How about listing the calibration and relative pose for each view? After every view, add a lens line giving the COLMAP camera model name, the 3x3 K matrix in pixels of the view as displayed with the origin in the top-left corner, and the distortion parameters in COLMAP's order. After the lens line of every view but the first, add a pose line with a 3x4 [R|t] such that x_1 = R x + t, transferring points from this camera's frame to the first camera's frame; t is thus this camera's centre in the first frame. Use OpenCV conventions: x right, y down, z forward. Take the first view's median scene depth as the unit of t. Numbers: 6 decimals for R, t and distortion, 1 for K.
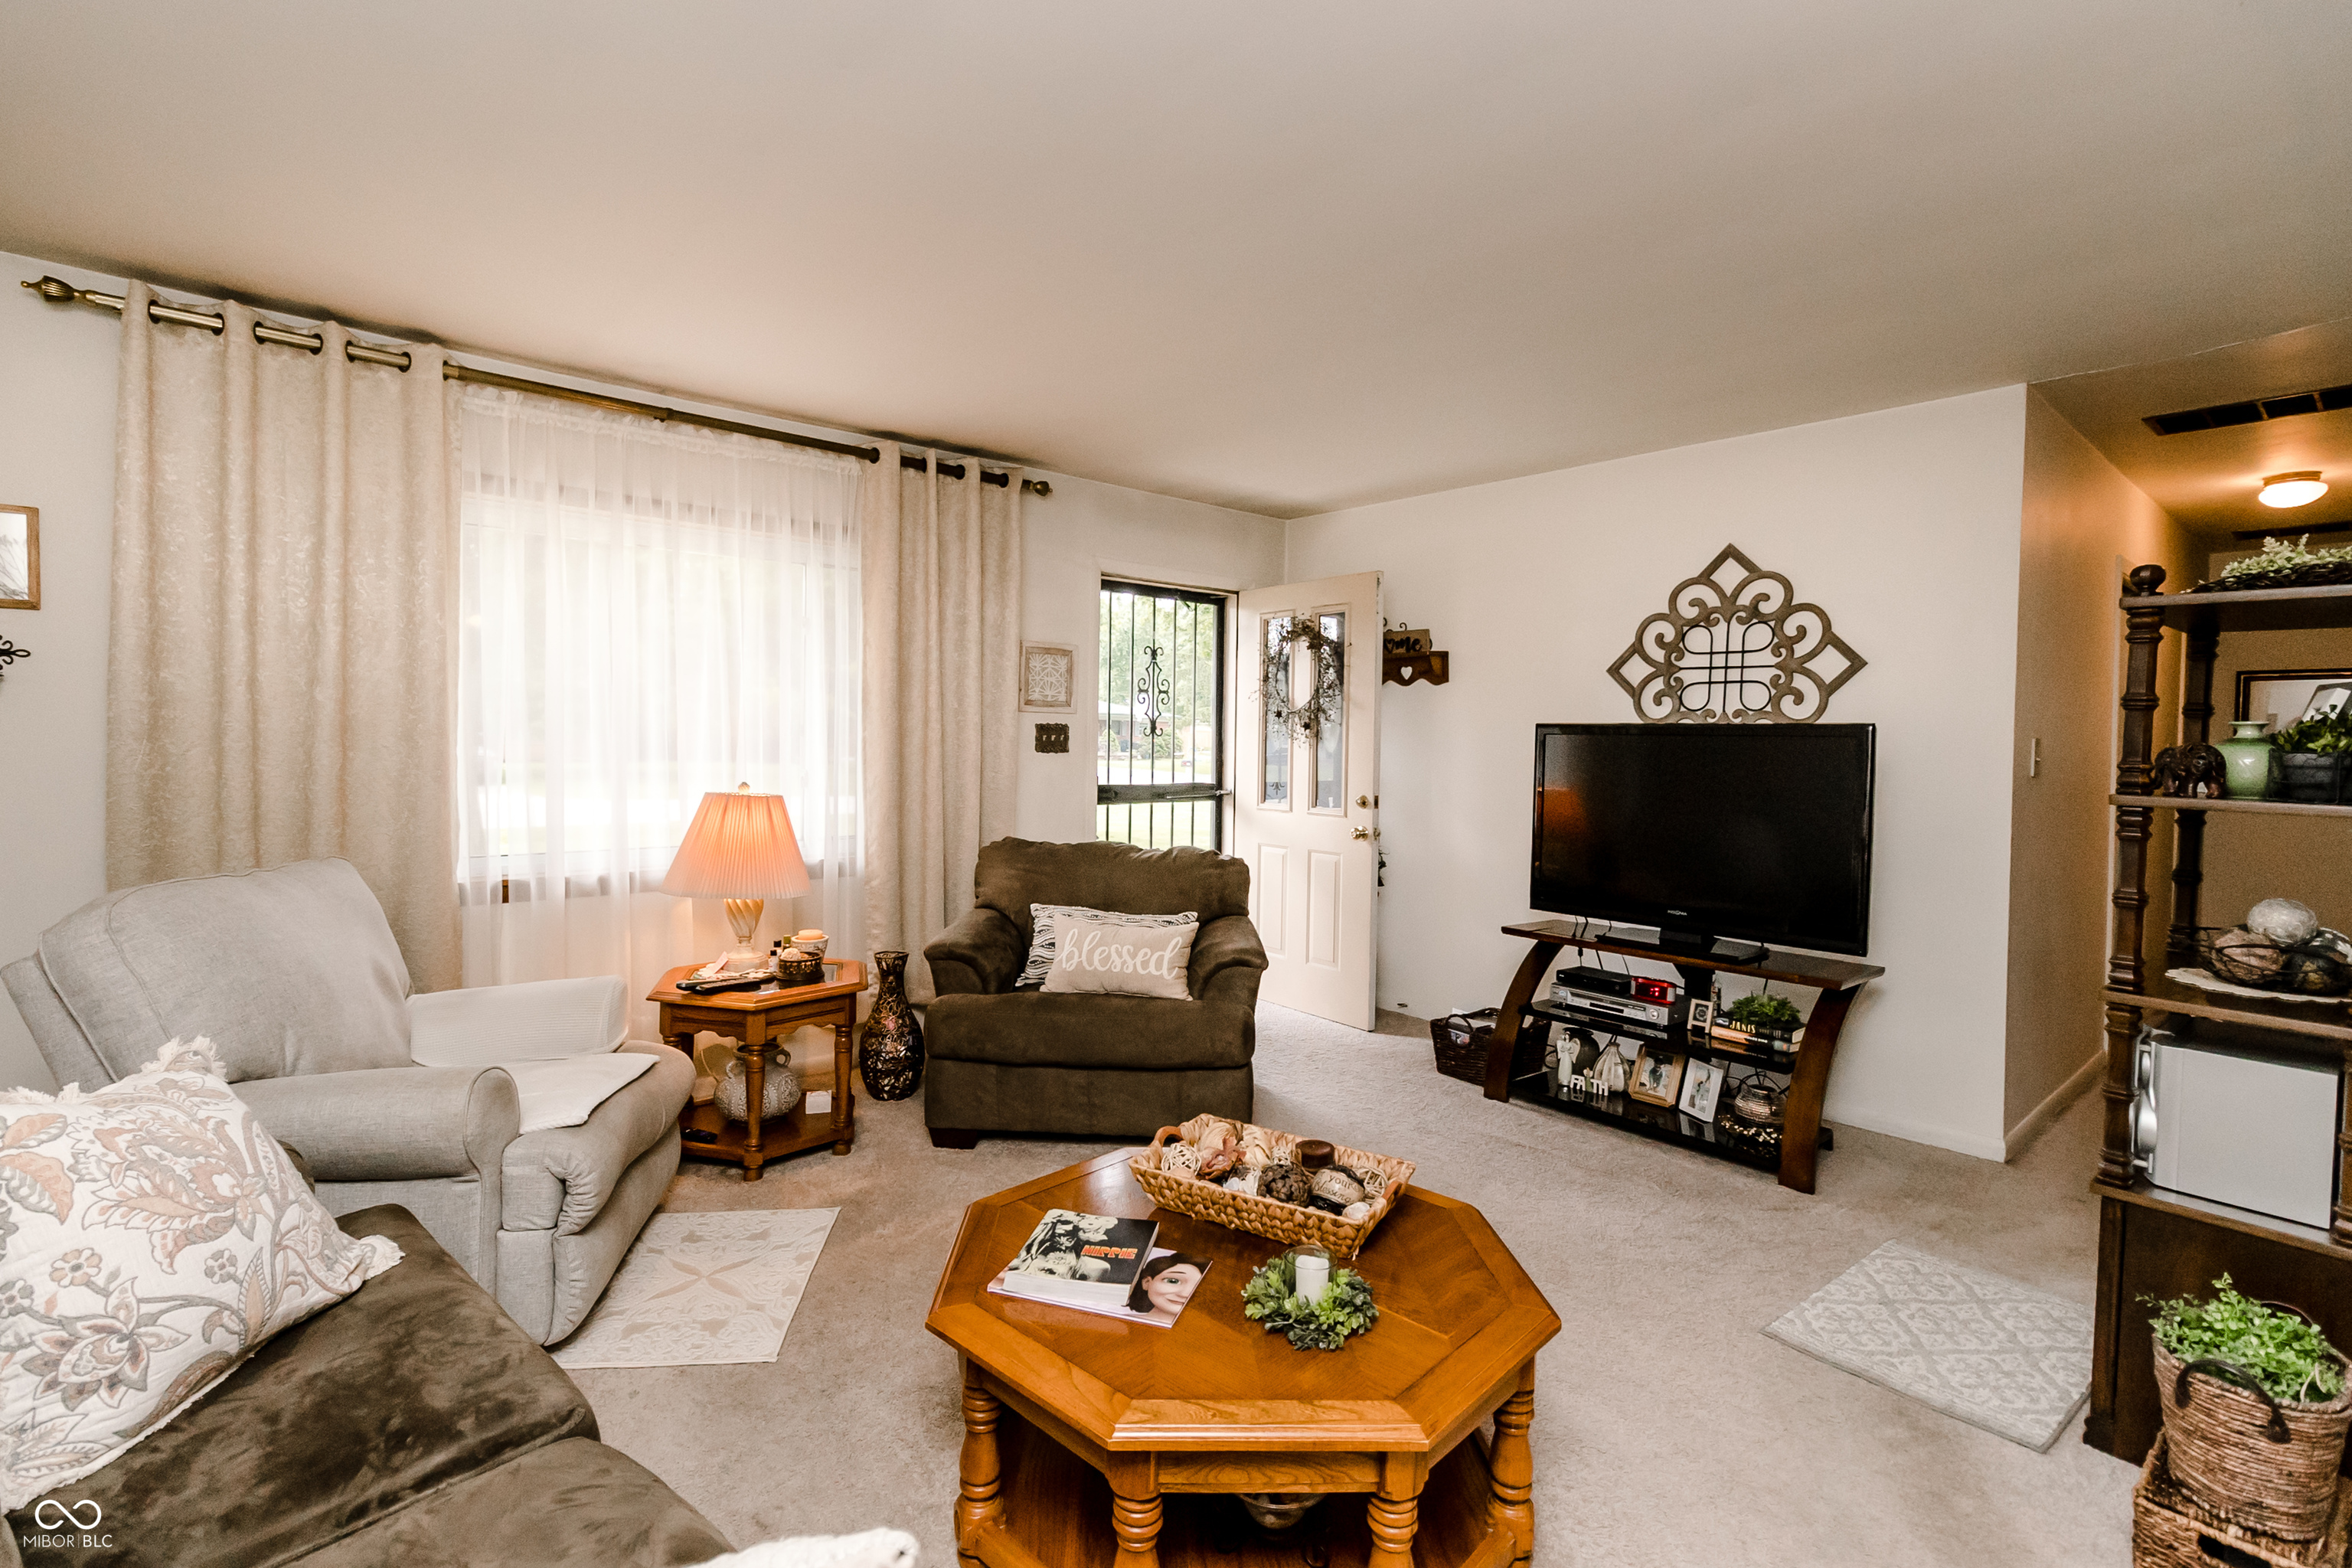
lens RADIAL K [[1086.5, 0, 1151.6], [0, 1086.5, 761.6], [0, 0, 1]] dist [-0.002882, -0.001452]
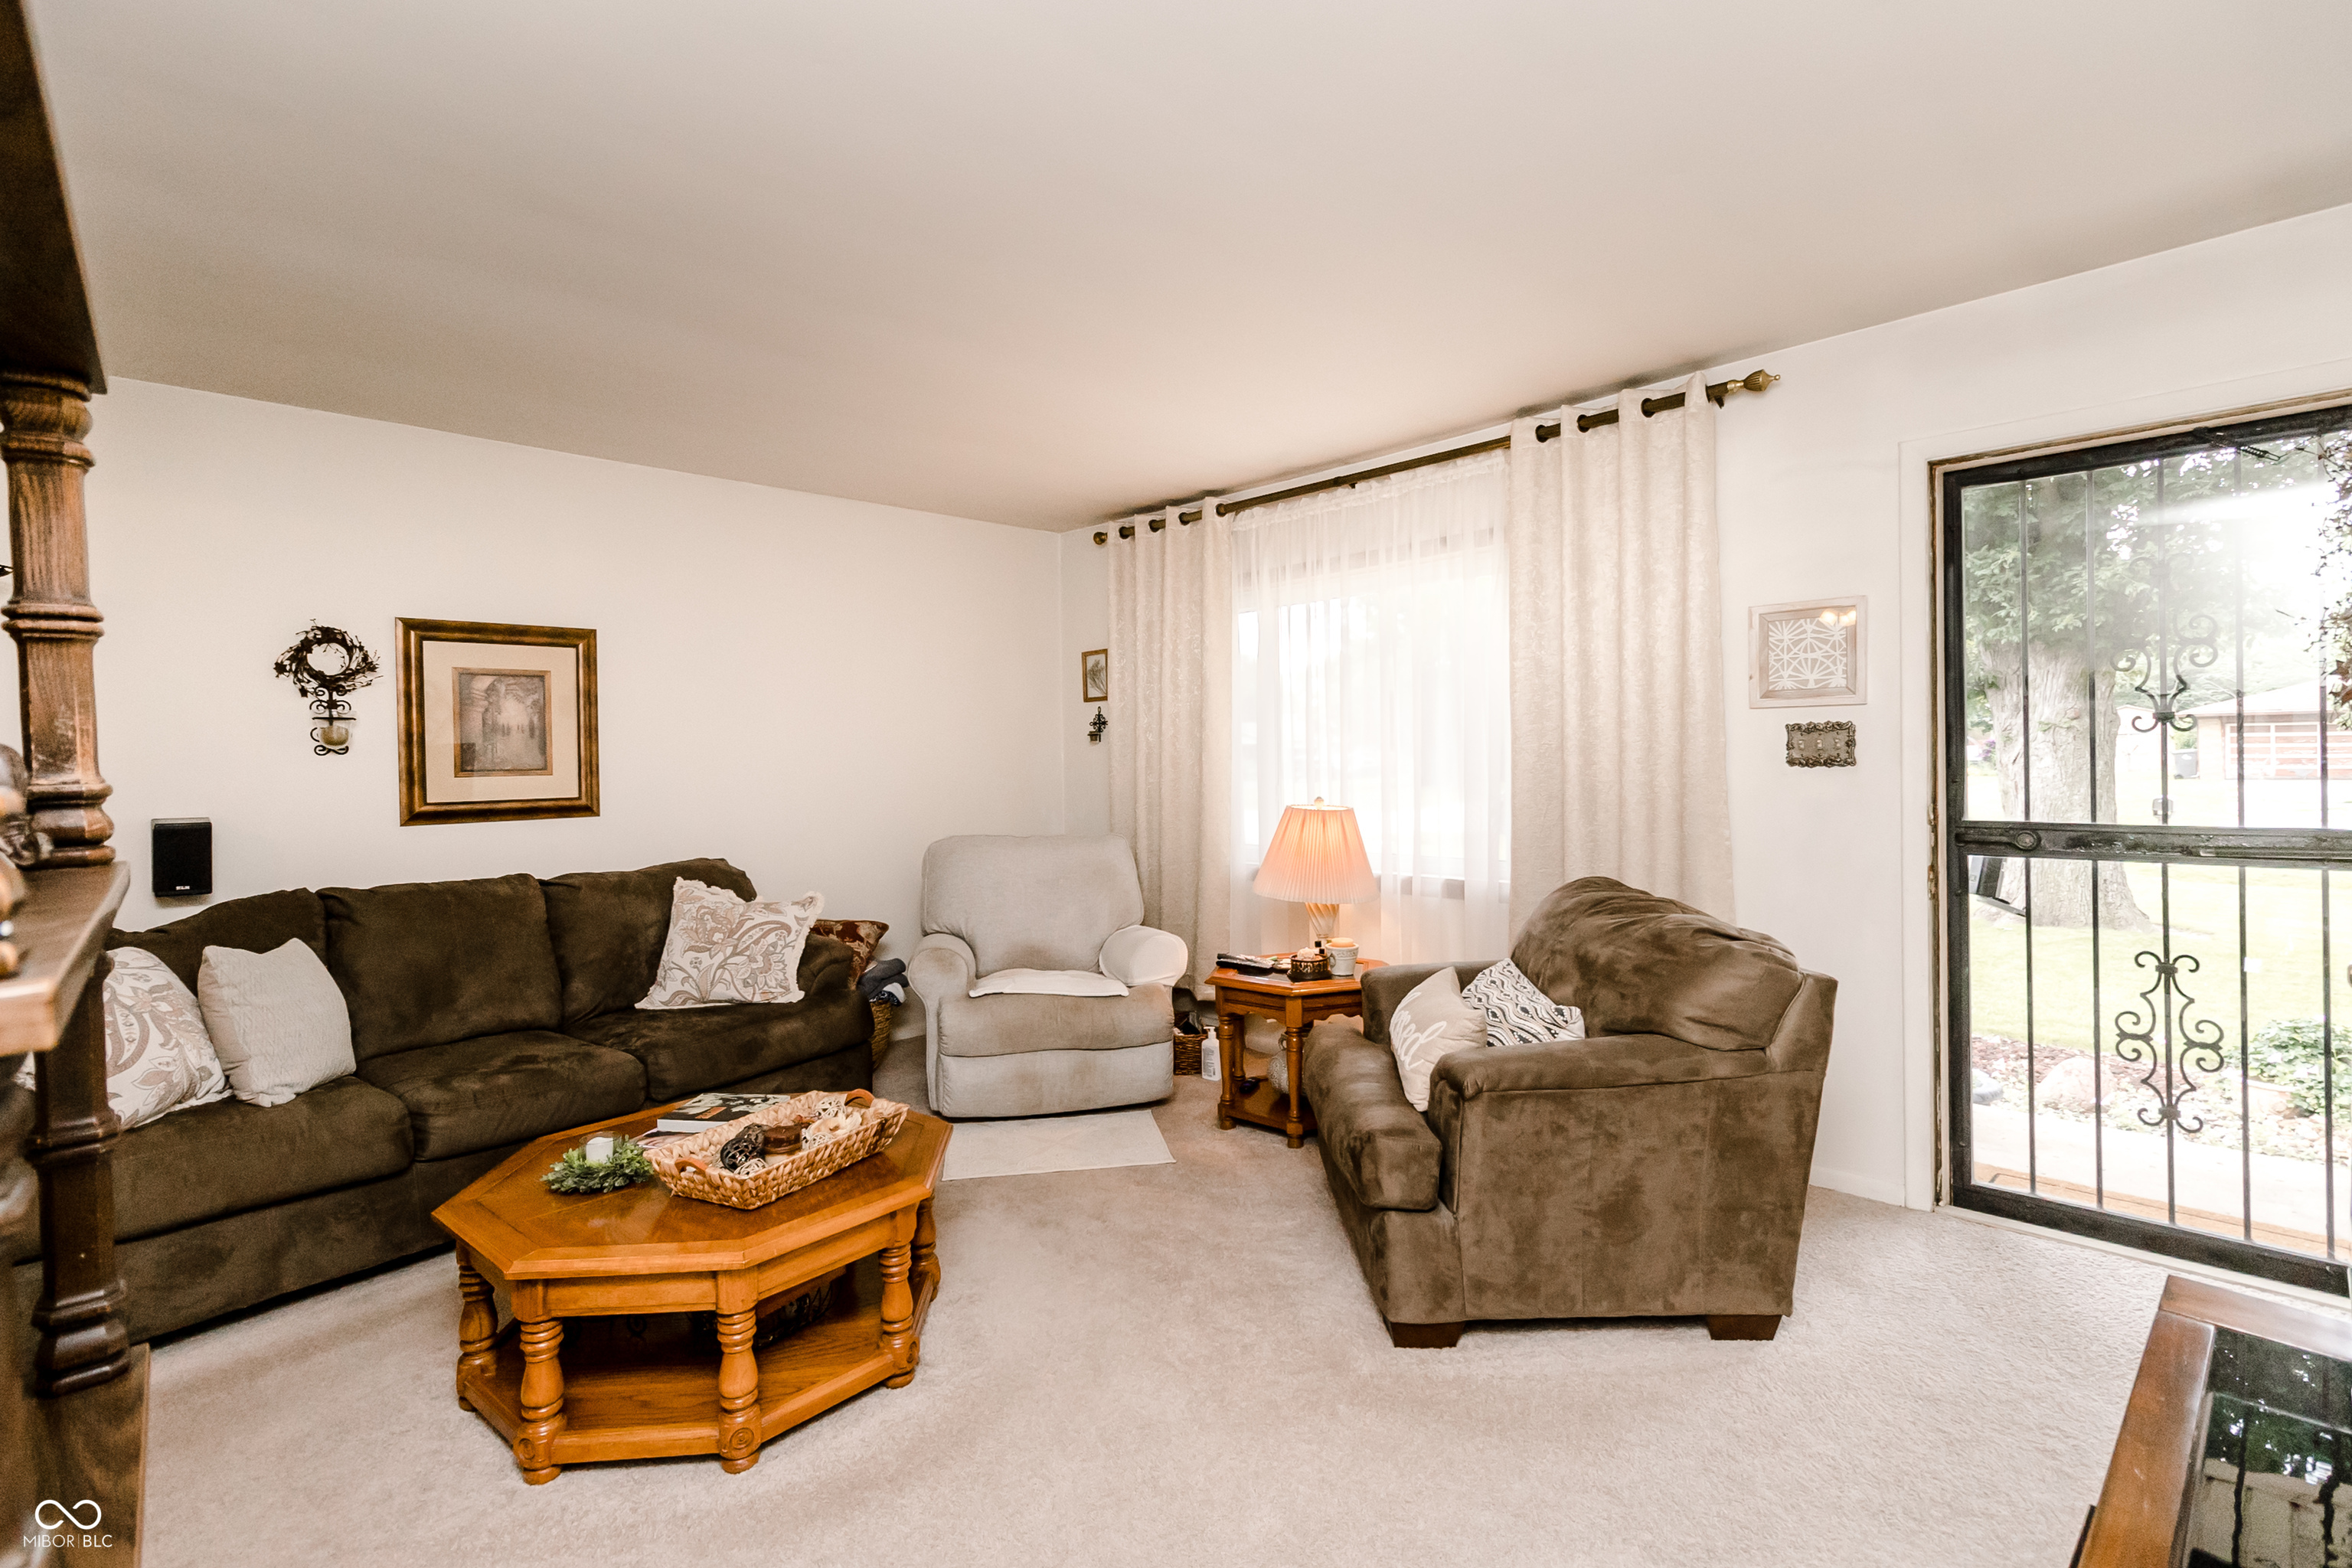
lens RADIAL K [[1086.5, 0, 1151.6], [0, 1086.5, 761.6], [0, 0, 1]] dist [-0.002882, -0.001452]
pose [[0.054531, -0.013828, -0.998416, 0.757461], [-0.003626, 0.999895, -0.014046, -0.001147], [0.998506, 0.004386, 0.054475, 0.784118]]
